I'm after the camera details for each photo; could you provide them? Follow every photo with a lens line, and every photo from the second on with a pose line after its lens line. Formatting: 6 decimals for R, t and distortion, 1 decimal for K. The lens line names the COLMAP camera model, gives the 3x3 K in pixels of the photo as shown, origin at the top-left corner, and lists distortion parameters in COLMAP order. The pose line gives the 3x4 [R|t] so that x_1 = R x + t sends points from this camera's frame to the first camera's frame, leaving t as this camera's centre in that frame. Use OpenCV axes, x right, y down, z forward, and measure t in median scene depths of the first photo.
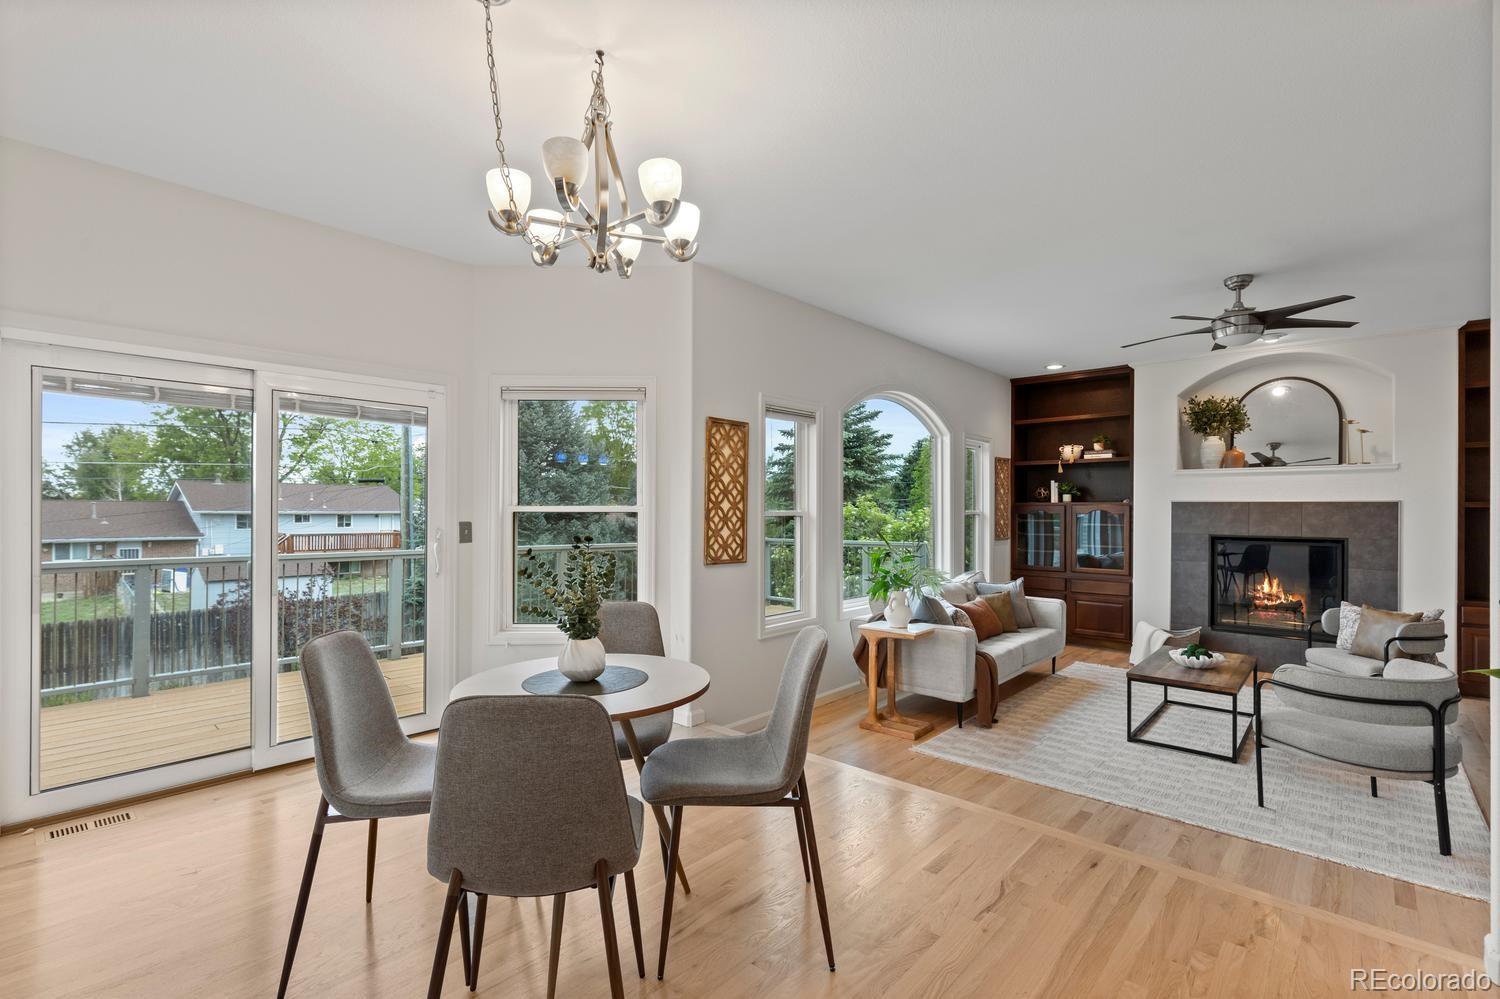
lens RADIAL K [[678.3, 0, 750.3], [0, 678.3, 506.9], [0, 0, 1]] dist [0.002493, -0.001345]
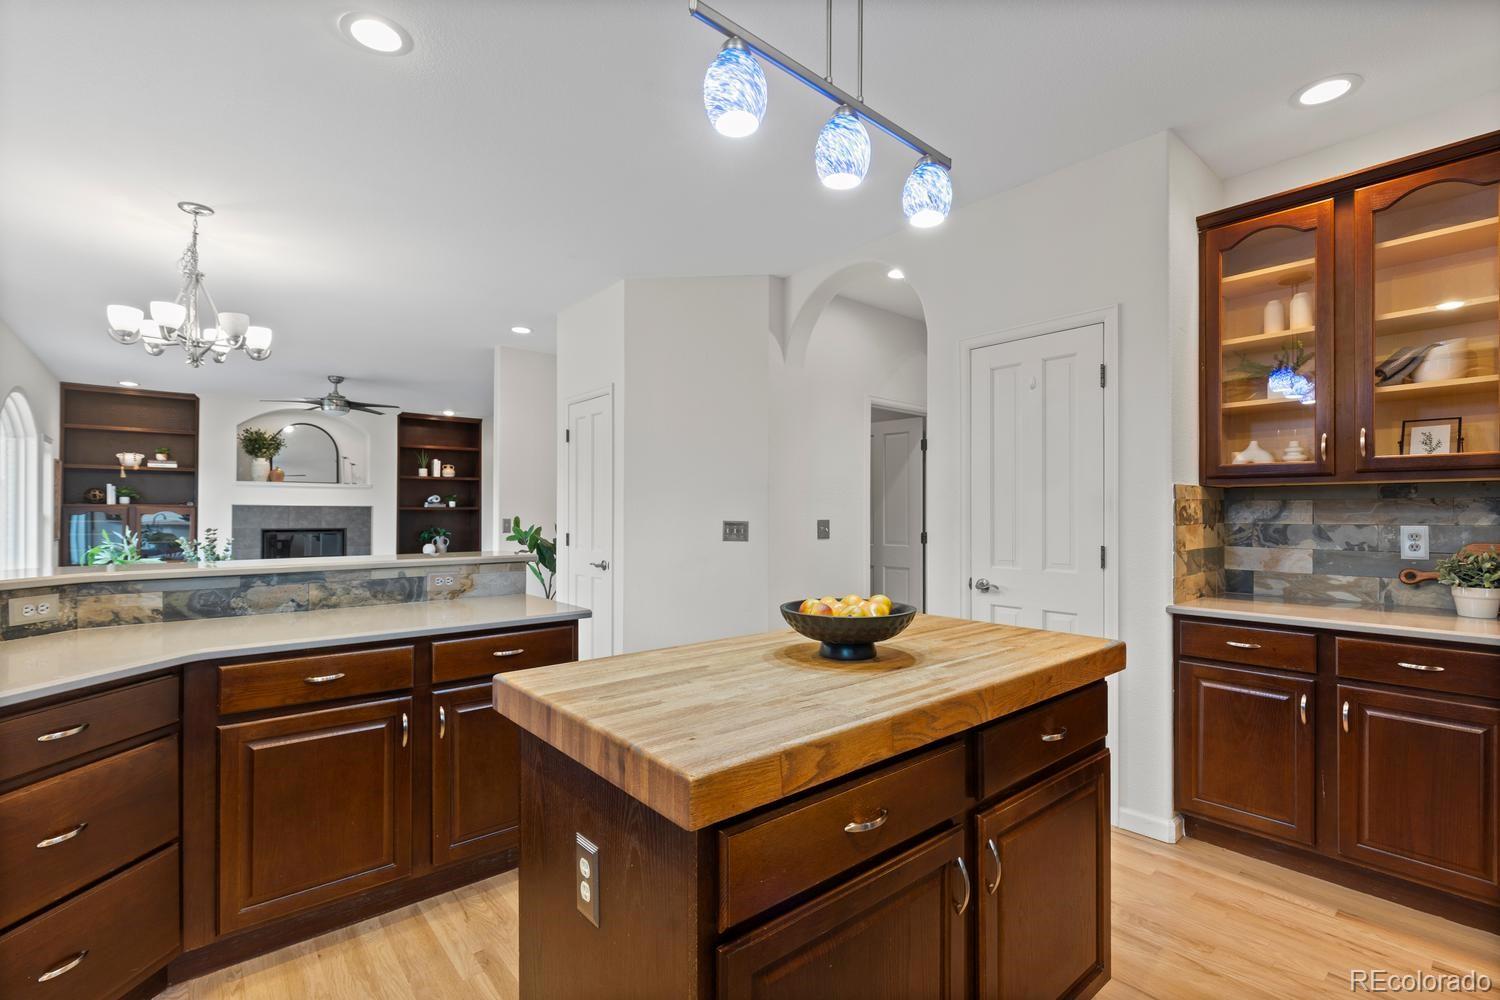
lens RADIAL K [[678.3, 0, 756.8], [0, 678.3, 508.3], [0, 0, 1]] dist [0.002493, -0.001345]
pose [[0.128083, 0.003911, 0.991756, -0.629863], [-0.004844, 0.999983, -0.003318, -0.001713], [-0.991752, -0.004379, 0.128099, -0.209396]]
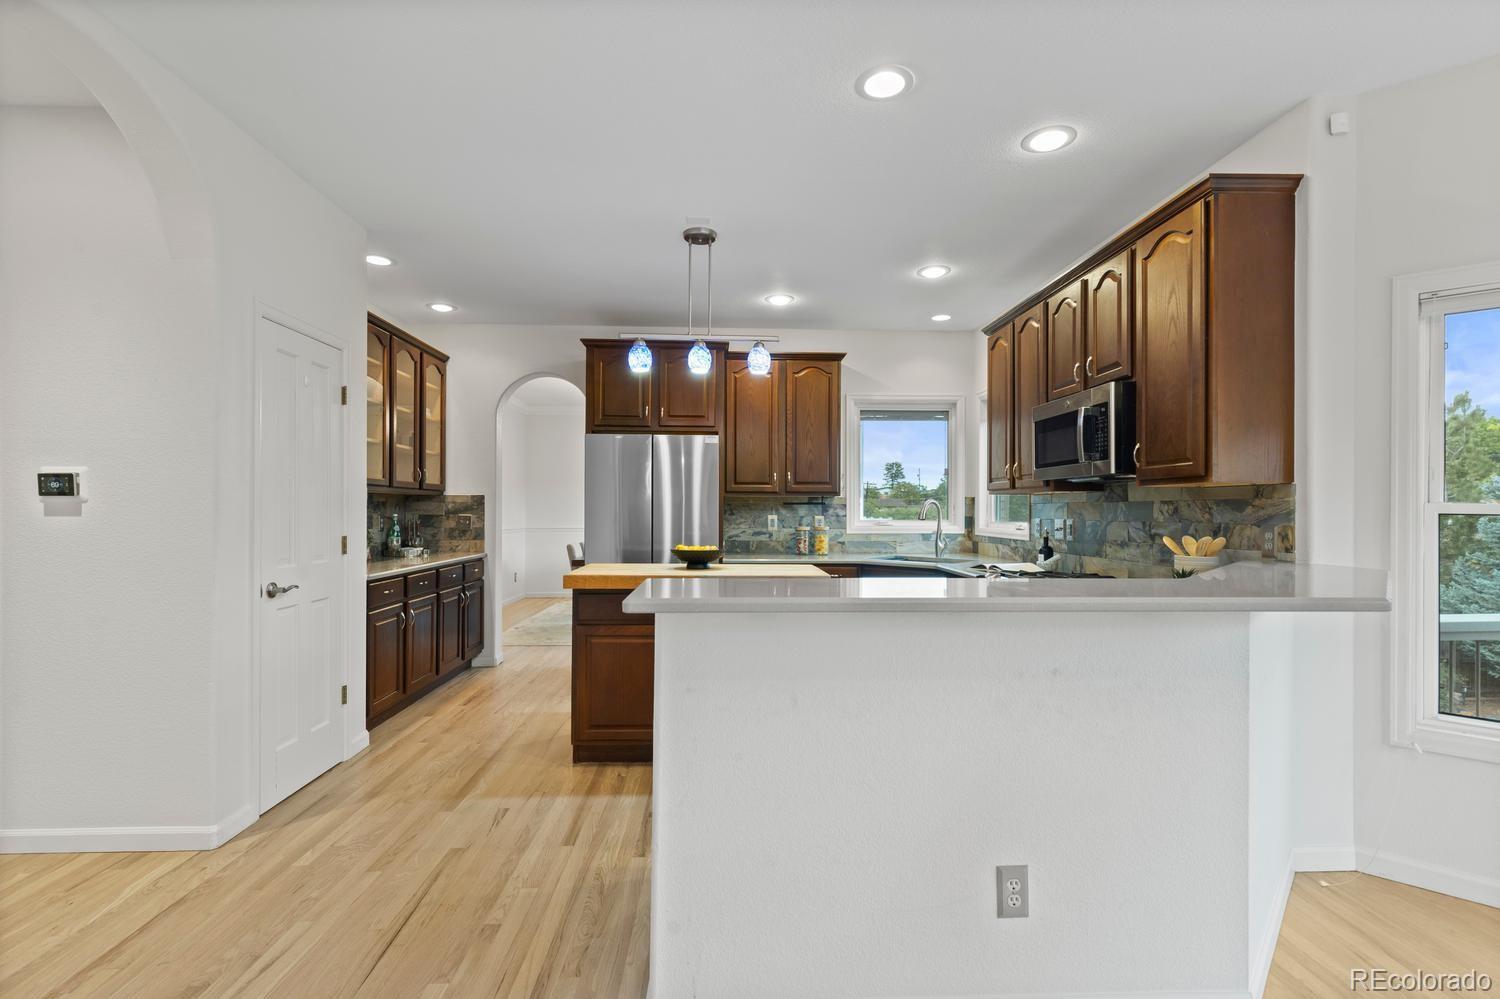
lens RADIAL K [[678.3, 0, 752.4], [0, 678.3, 501.7], [0, 0, 1]] dist [0.002493, -0.001345]
pose [[-0.710700, -0.011734, -0.703397, 0.051273], [-0.000433, 0.999868, -0.016243, 0.002538], [0.703495, -0.011239, -0.710611, 0.278436]]
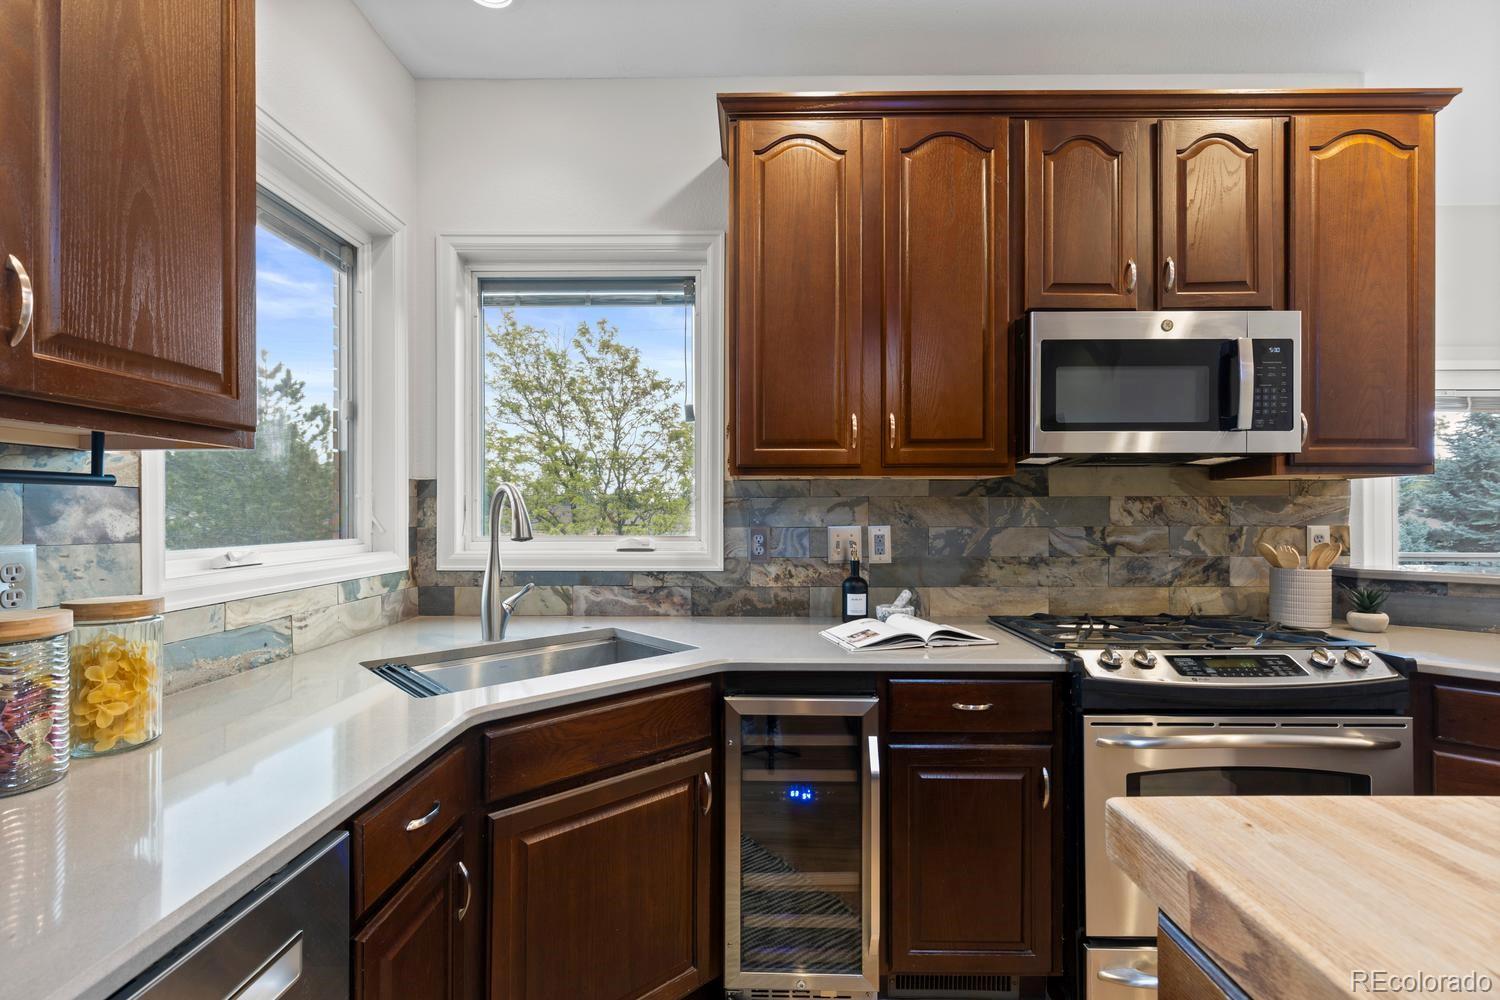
lens RADIAL K [[678.3, 0, 746.1], [0, 678.3, 512.0], [0, 0, 1]] dist [0.002493, -0.001345]
pose [[0.660505, -0.001837, -0.750819, -0.434120], [0.006486, 0.999974, 0.003259, -0.001102], [0.750793, -0.007022, 0.660500, -0.319361]]
